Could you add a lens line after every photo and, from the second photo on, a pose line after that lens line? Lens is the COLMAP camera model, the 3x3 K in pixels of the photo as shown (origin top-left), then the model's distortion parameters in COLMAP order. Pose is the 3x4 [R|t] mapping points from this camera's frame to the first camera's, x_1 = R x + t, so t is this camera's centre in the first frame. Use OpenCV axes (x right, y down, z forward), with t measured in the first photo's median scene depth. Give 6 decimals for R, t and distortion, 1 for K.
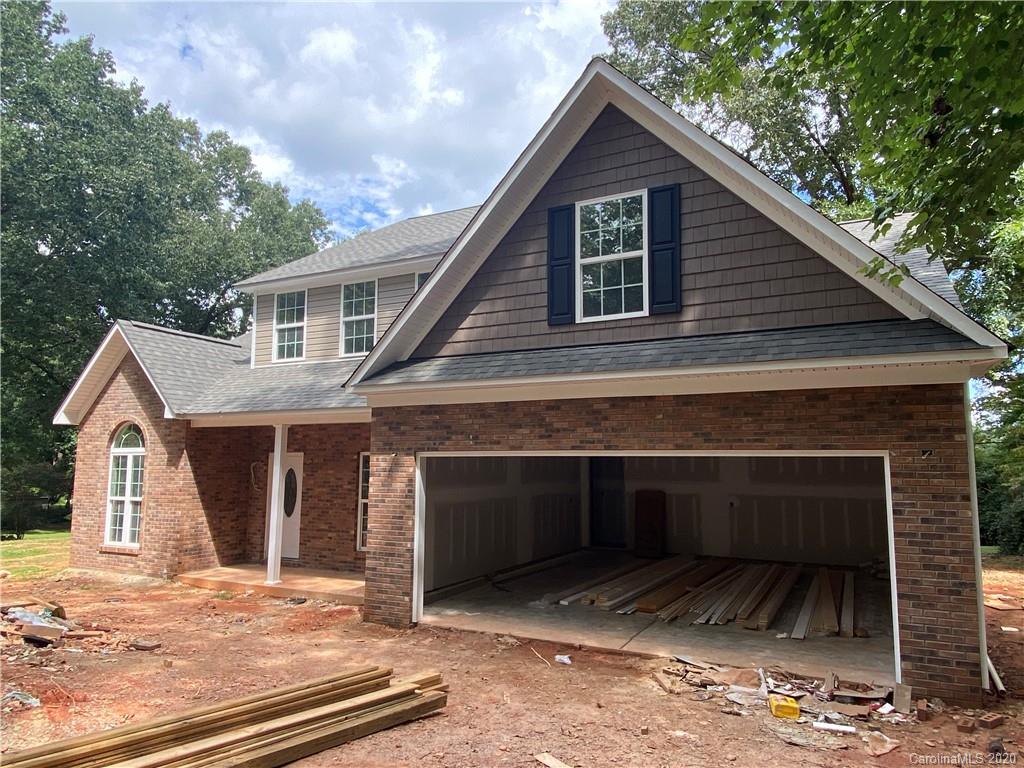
lens RADIAL K [[678.1, 0, 512.0], [0, 678.1, 384.0], [0, 0, 1]] dist [0.098431, -0.125678]
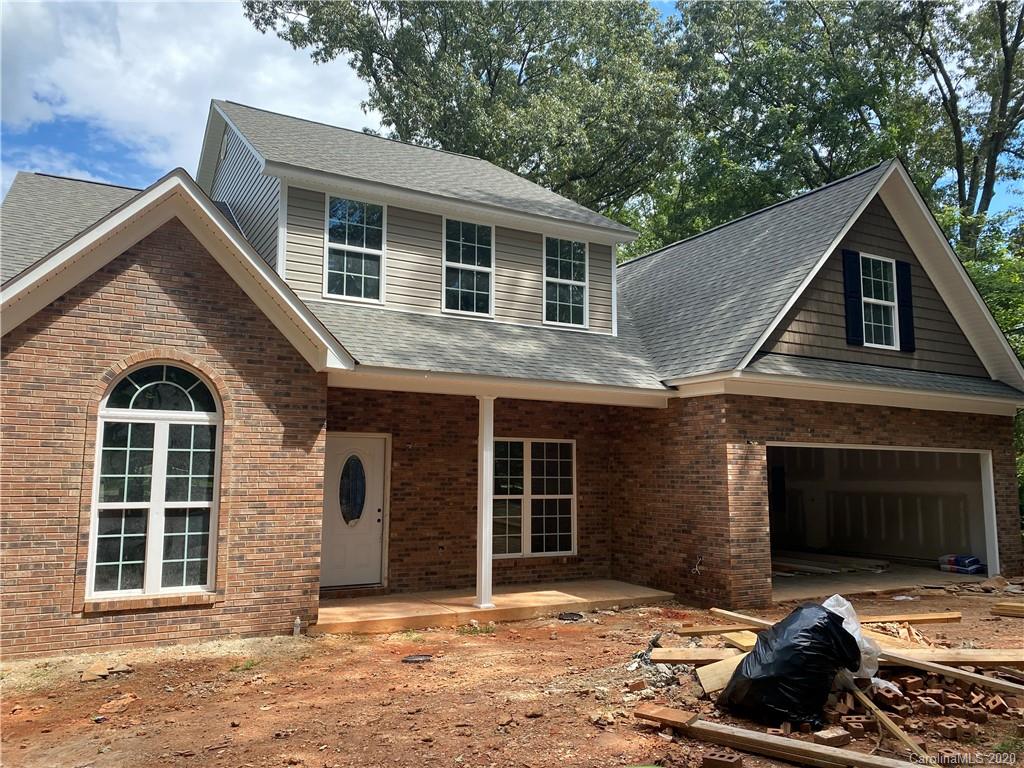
lens RADIAL K [[772.2, 0, 506.4], [0, 772.2, 376.0], [0, 0, 1]] dist [0.065149, -0.092948]
pose [[0.550961, 0.105266, 0.827865, -1.368392], [-0.102944, 0.993009, -0.057754, 0.111432], [-0.828157, -0.053403, 0.557946, 0.671848]]
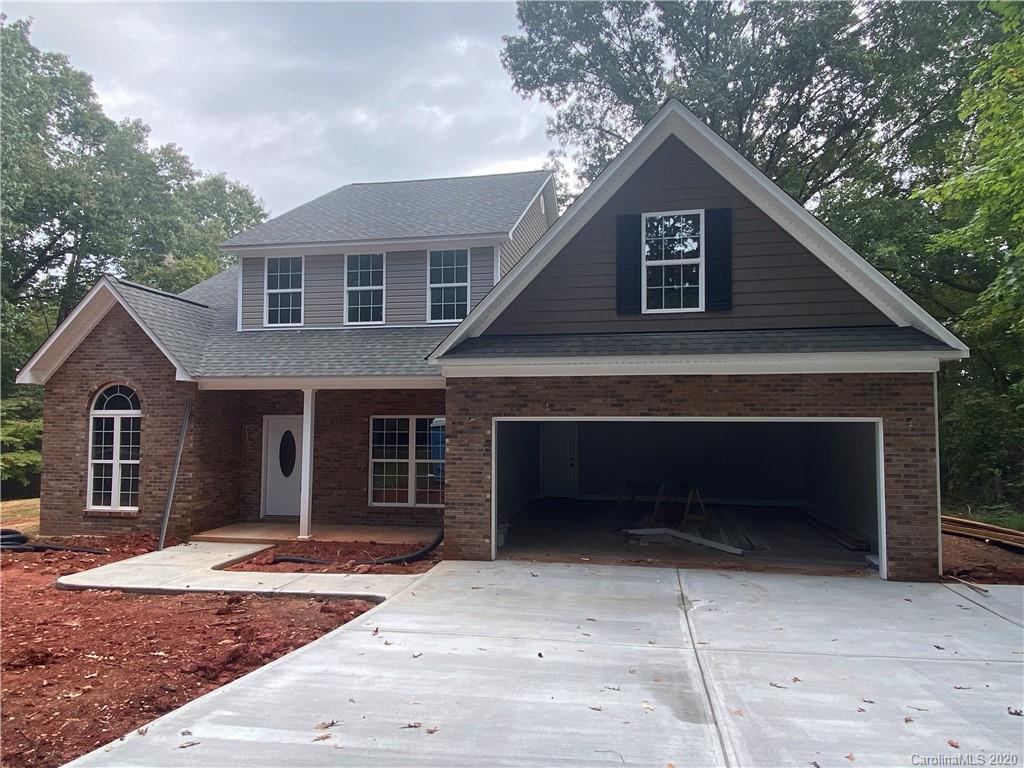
lens RADIAL K [[678.1, 0, 512.0], [0, 678.1, 384.0], [0, 0, 1]] dist [0.098431, -0.125678]
pose [[0.962426, 0.015021, 0.271129, -0.426384], [-0.030828, 0.998058, 0.054135, -0.019947], [-0.269789, -0.060460, 0.961020, -0.119832]]
